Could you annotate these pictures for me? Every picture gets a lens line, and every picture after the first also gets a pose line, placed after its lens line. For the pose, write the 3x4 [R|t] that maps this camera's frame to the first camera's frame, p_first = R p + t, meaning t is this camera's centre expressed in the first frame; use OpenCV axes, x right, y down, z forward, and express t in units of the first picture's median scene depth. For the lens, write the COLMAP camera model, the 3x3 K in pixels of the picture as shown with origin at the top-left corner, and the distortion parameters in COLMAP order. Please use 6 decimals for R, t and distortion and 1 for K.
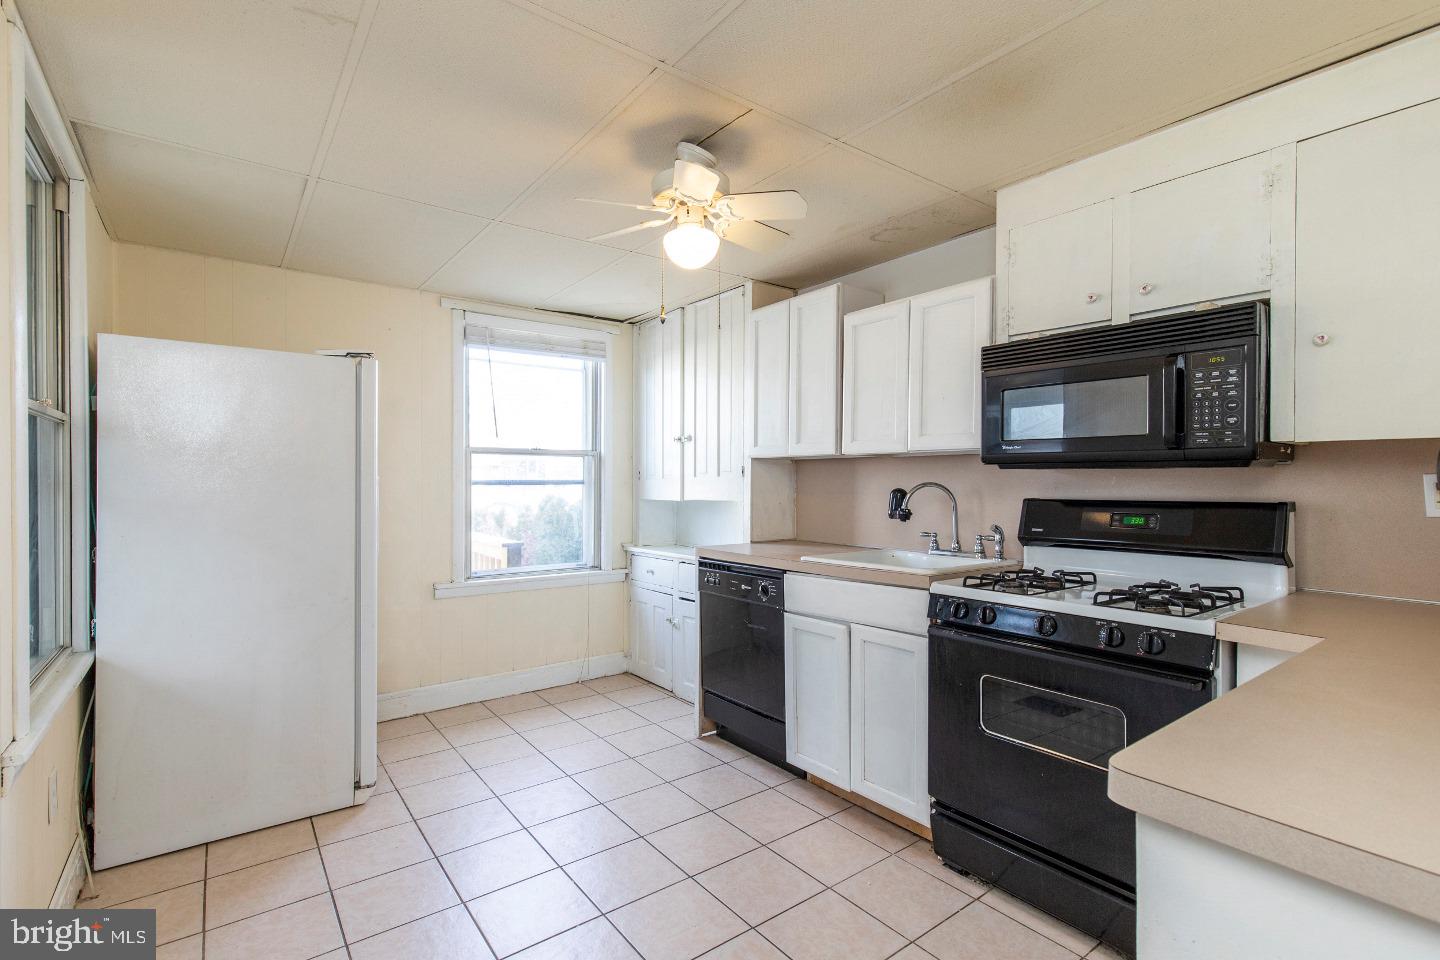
lens RADIAL K [[656.4, 0, 712.2], [0, 656.4, 483.0], [0, 0, 1]] dist [0.017418, -0.000095]
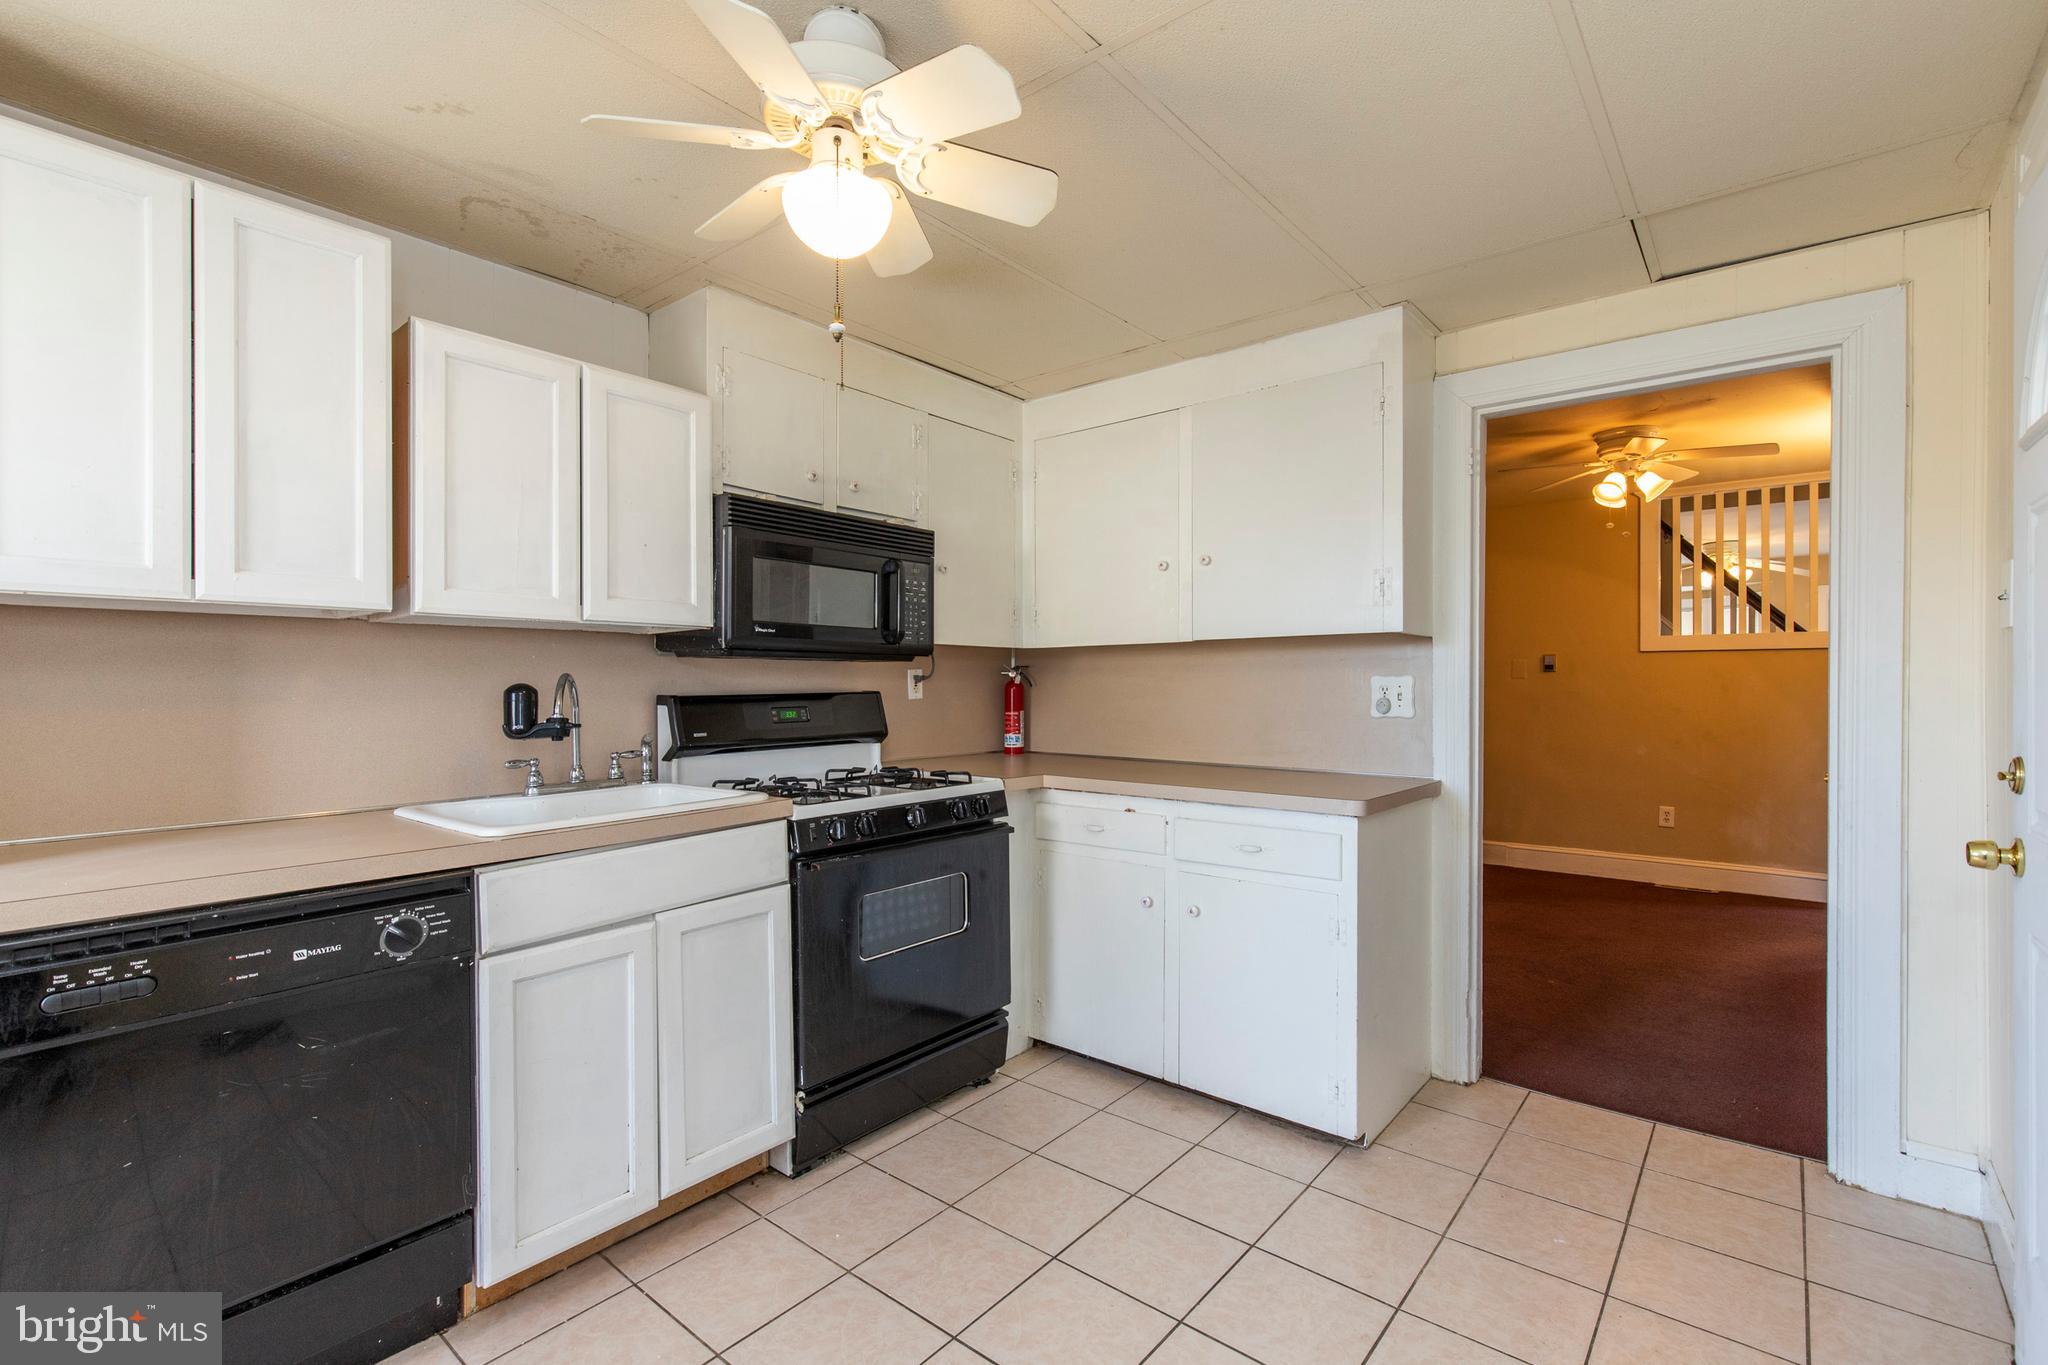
lens RADIAL K [[933.6, 0, 1014.4], [0, 933.6, 683.2], [0, 0, 1]] dist [0.017418, -0.000095]
pose [[-0.220870, -0.004520, 0.975293, -0.731986], [0.002572, 0.999983, 0.005217, 0.005765], [-0.975300, 0.003660, -0.220855, 0.960911]]
